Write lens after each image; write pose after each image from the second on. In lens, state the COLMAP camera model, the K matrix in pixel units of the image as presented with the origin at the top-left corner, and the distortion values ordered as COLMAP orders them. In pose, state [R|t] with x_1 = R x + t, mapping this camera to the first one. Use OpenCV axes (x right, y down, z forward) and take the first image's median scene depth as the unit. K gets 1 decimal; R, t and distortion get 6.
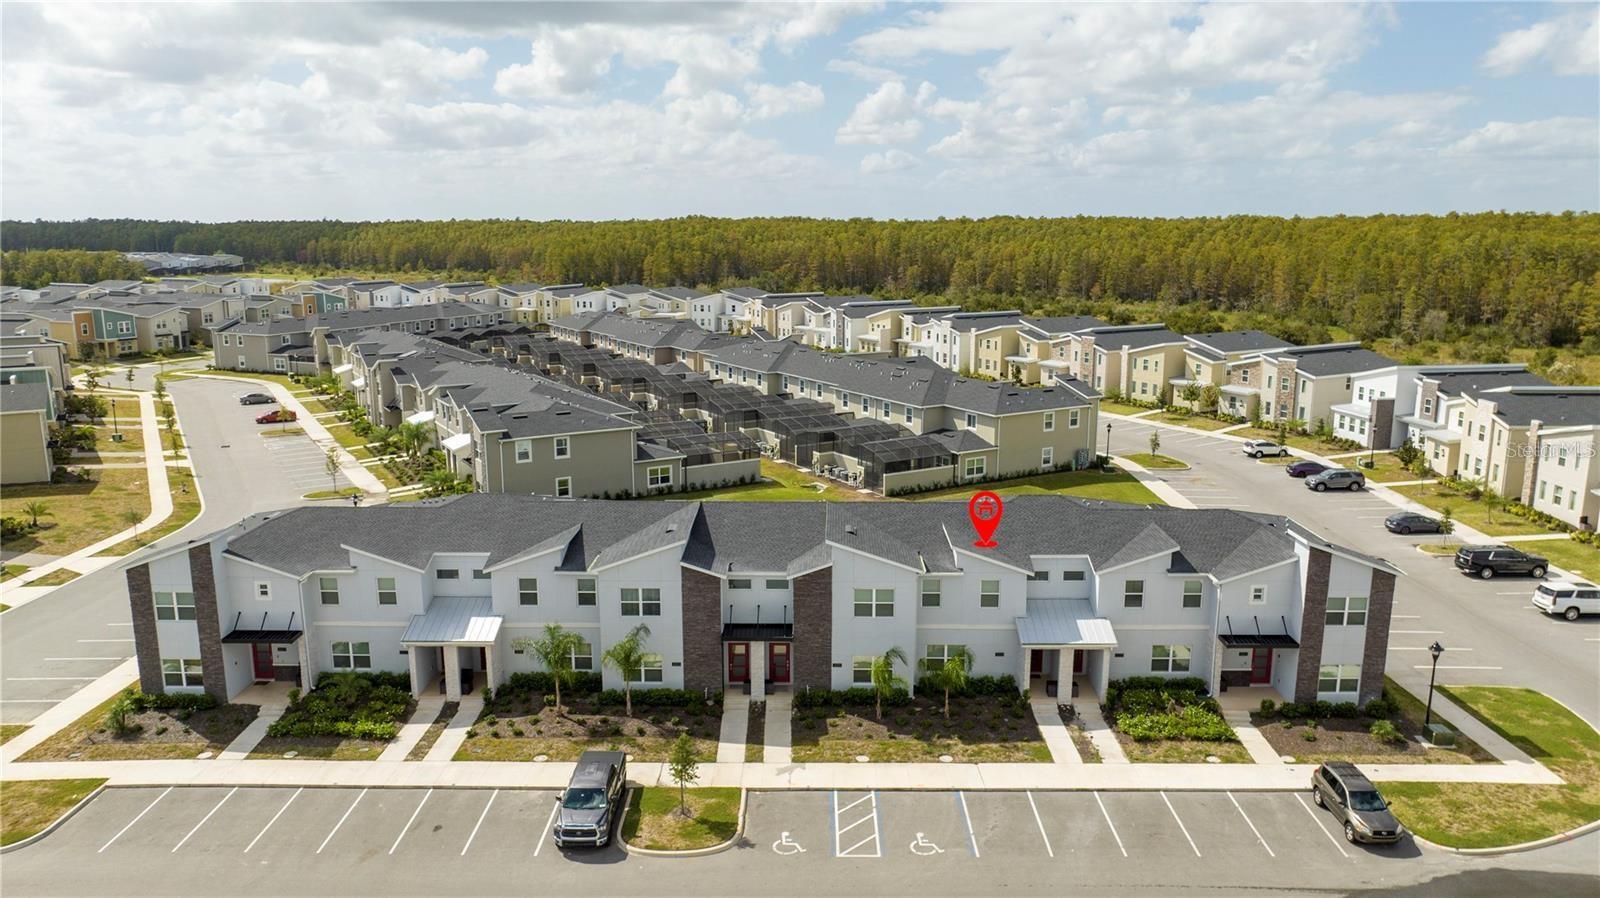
lens RADIAL K [[1138.6, 0, 810.5], [0, 1138.6, 451.2], [0, 0, 1]] dist [-0.031720, 0.032815]
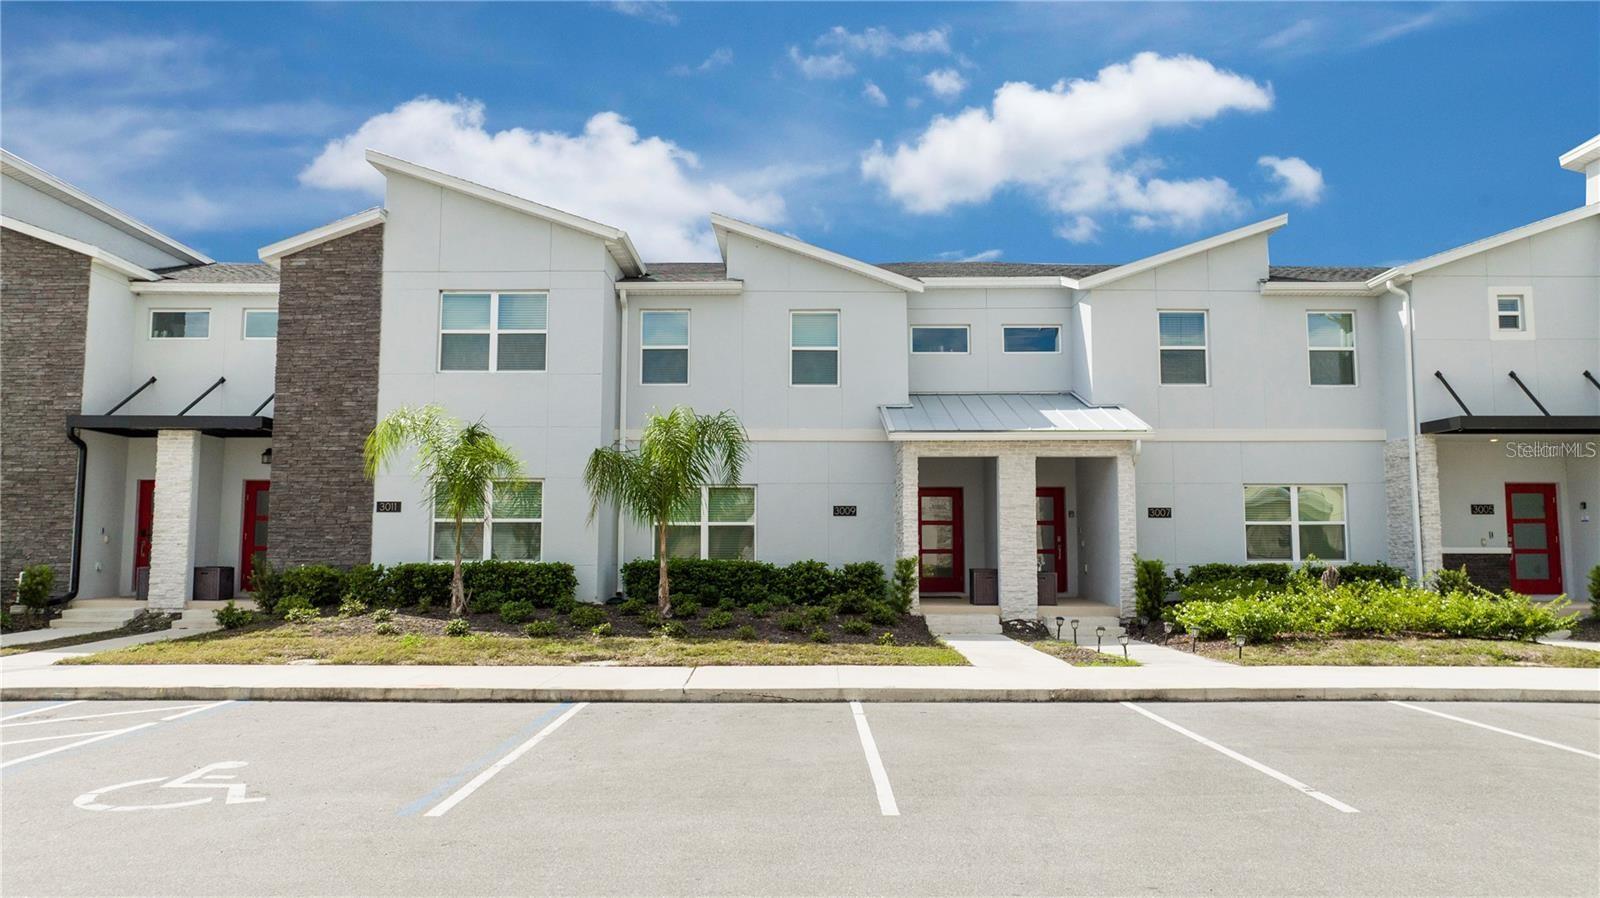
lens RADIAL K [[1138.6, 0, 815.3], [0, 1138.6, 450.5], [0, 0, 1]] dist [-0.031720, 0.032815]
pose [[0.999967, 0.001047, 0.008059, 0.162089], [0.001358, 0.956193, -0.292734, 0.286261], [-0.008013, 0.292735, 0.956160, 0.666202]]
